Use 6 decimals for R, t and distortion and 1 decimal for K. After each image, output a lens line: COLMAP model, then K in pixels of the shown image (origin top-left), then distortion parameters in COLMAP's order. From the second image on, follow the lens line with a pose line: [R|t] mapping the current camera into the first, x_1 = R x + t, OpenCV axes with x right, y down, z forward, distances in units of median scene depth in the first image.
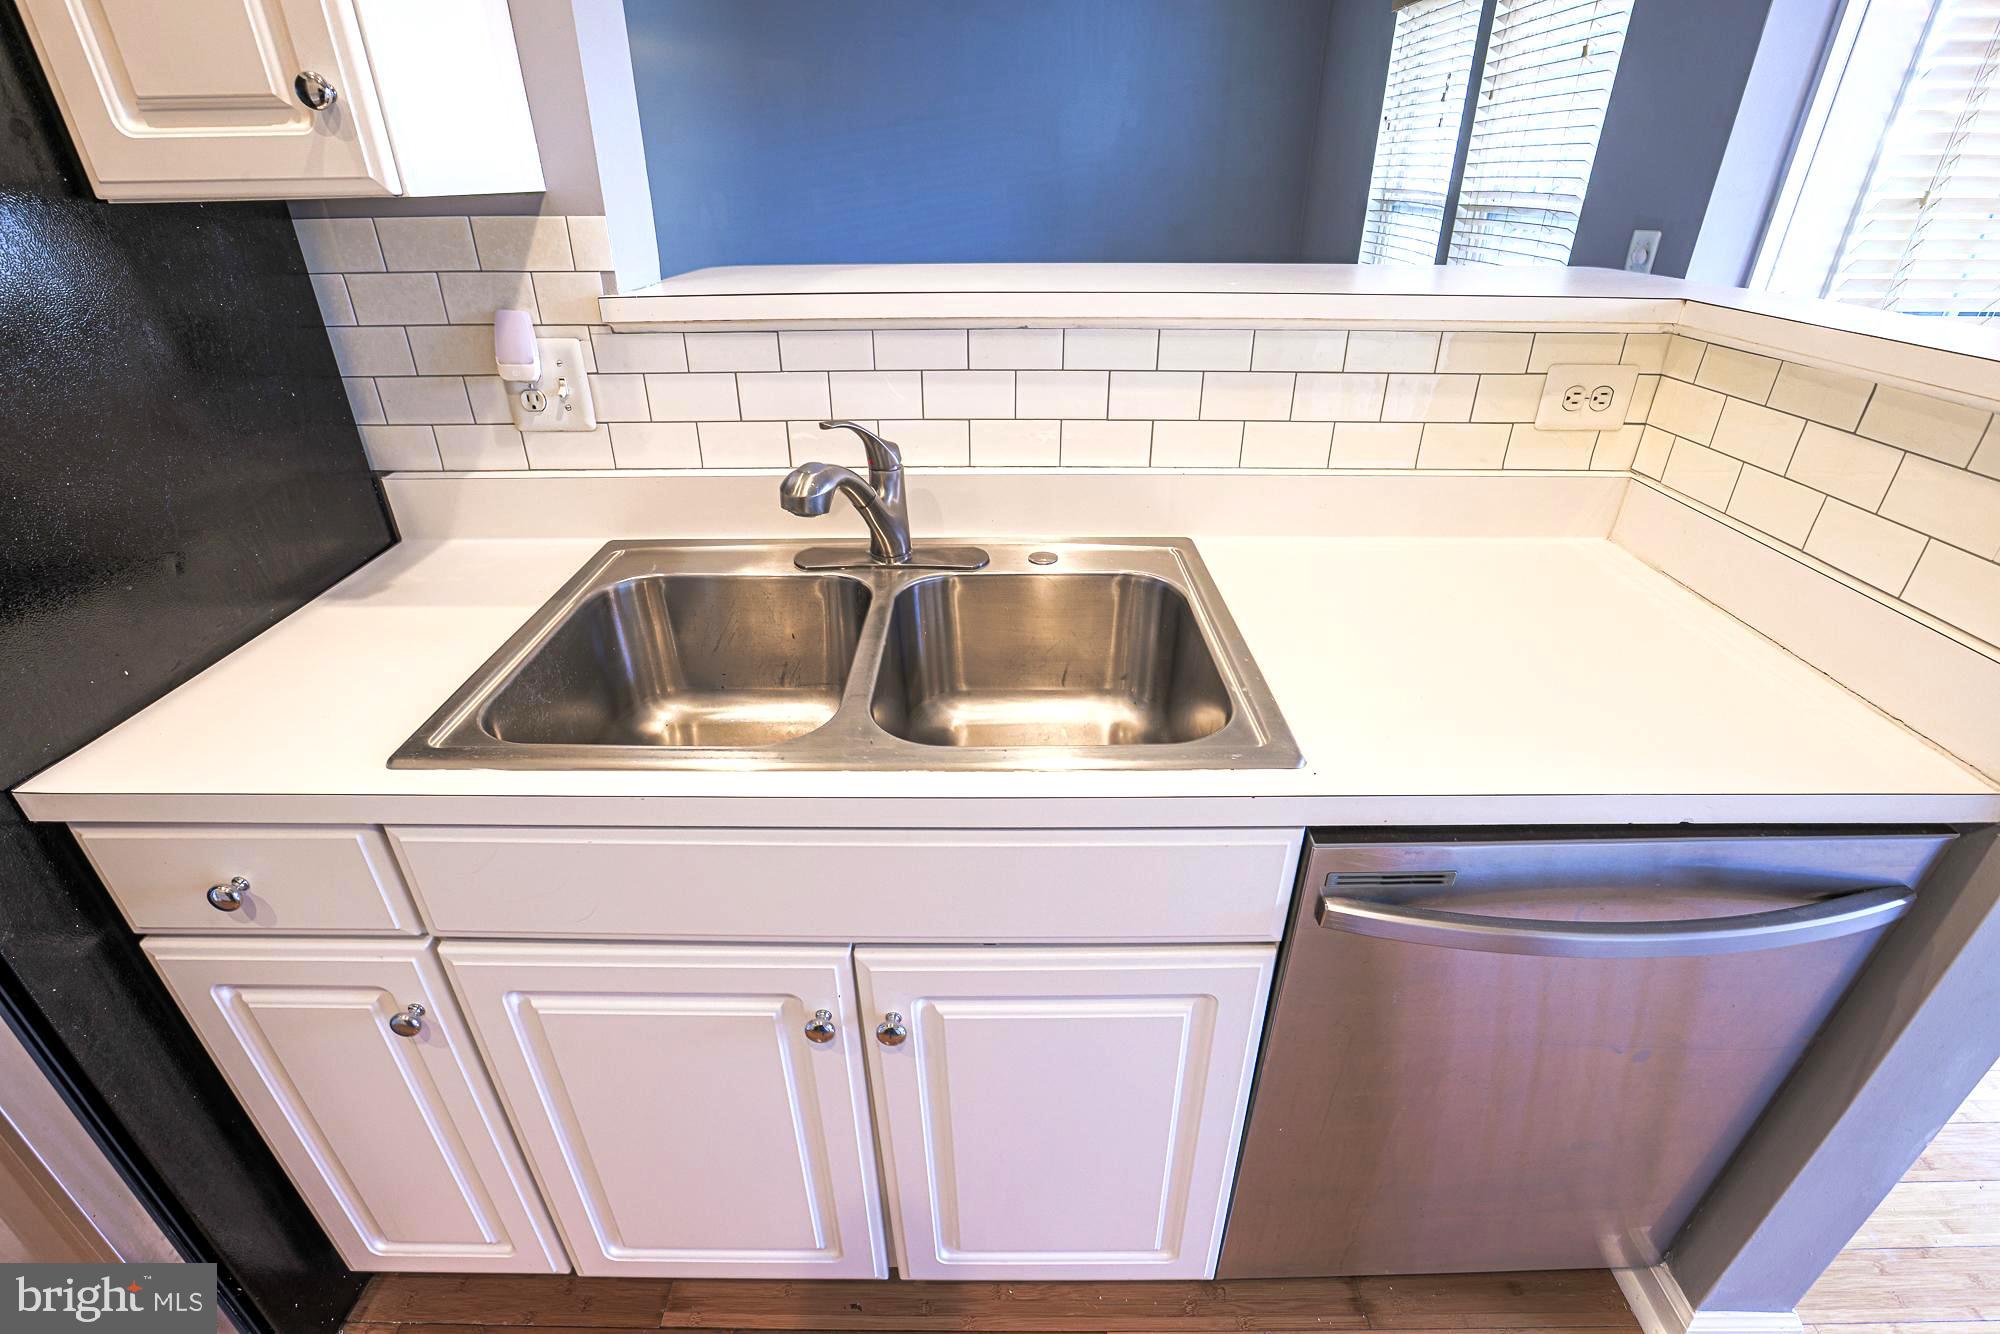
lens RADIAL K [[906.5, 0, 1002.5], [0, 906.5, 661.9], [0, 0, 1]] dist [-0.054012, 0.019341]
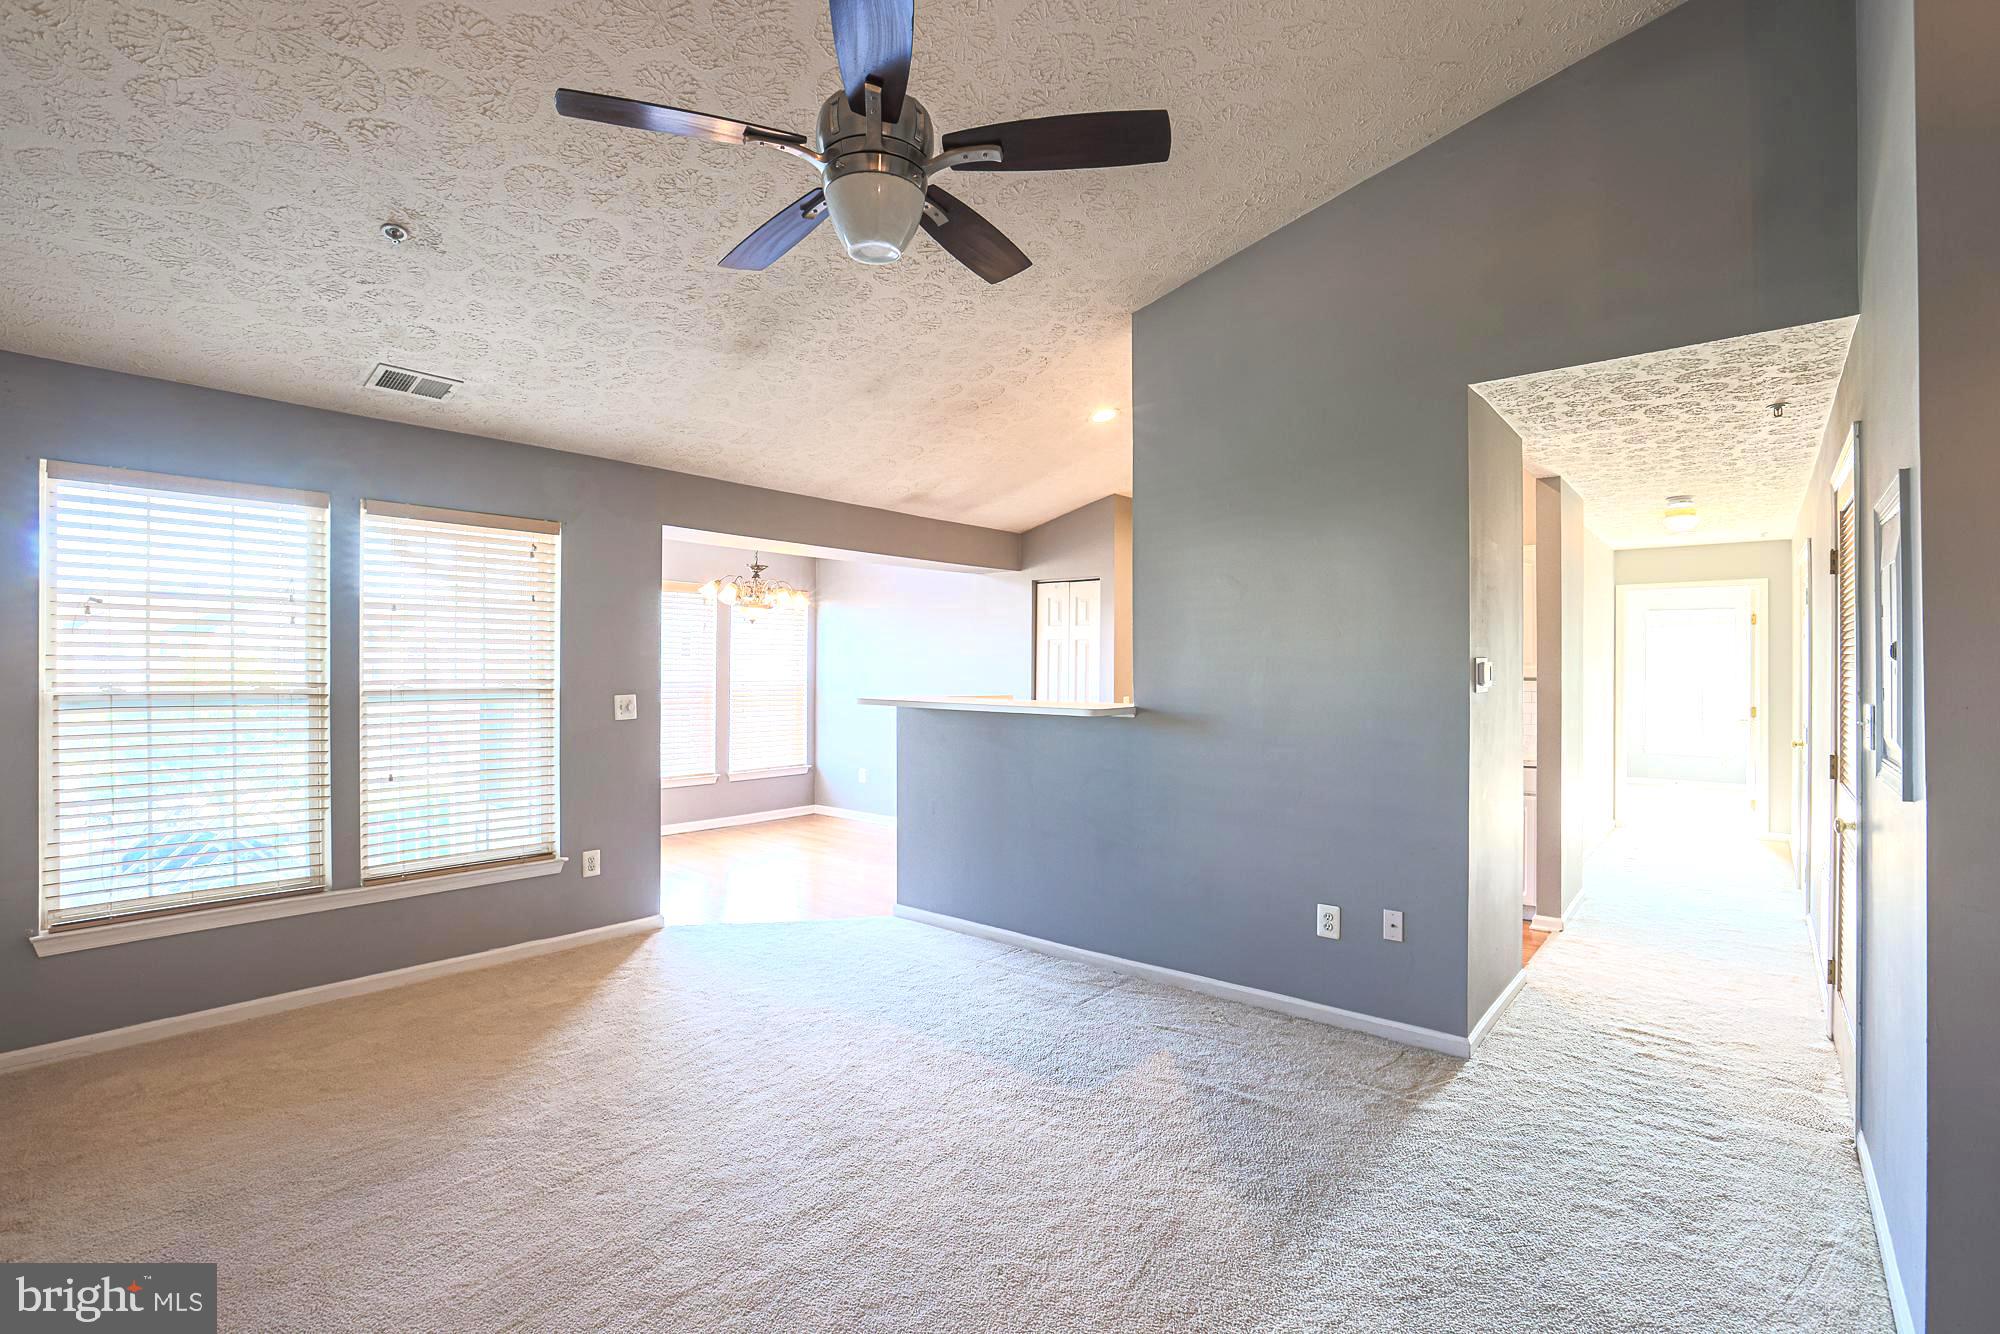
lens RADIAL K [[922.7, 0, 1000.0], [0, 922.7, 667.0], [0, 0, 1]] dist [-0.055882, 0.021054]
pose [[-0.763796, 0.000925, 0.645457, -2.312656], [0.305806, 0.881161, 0.360609, -2.007270], [-0.568418, 0.472816, -0.673309, 3.666337]]
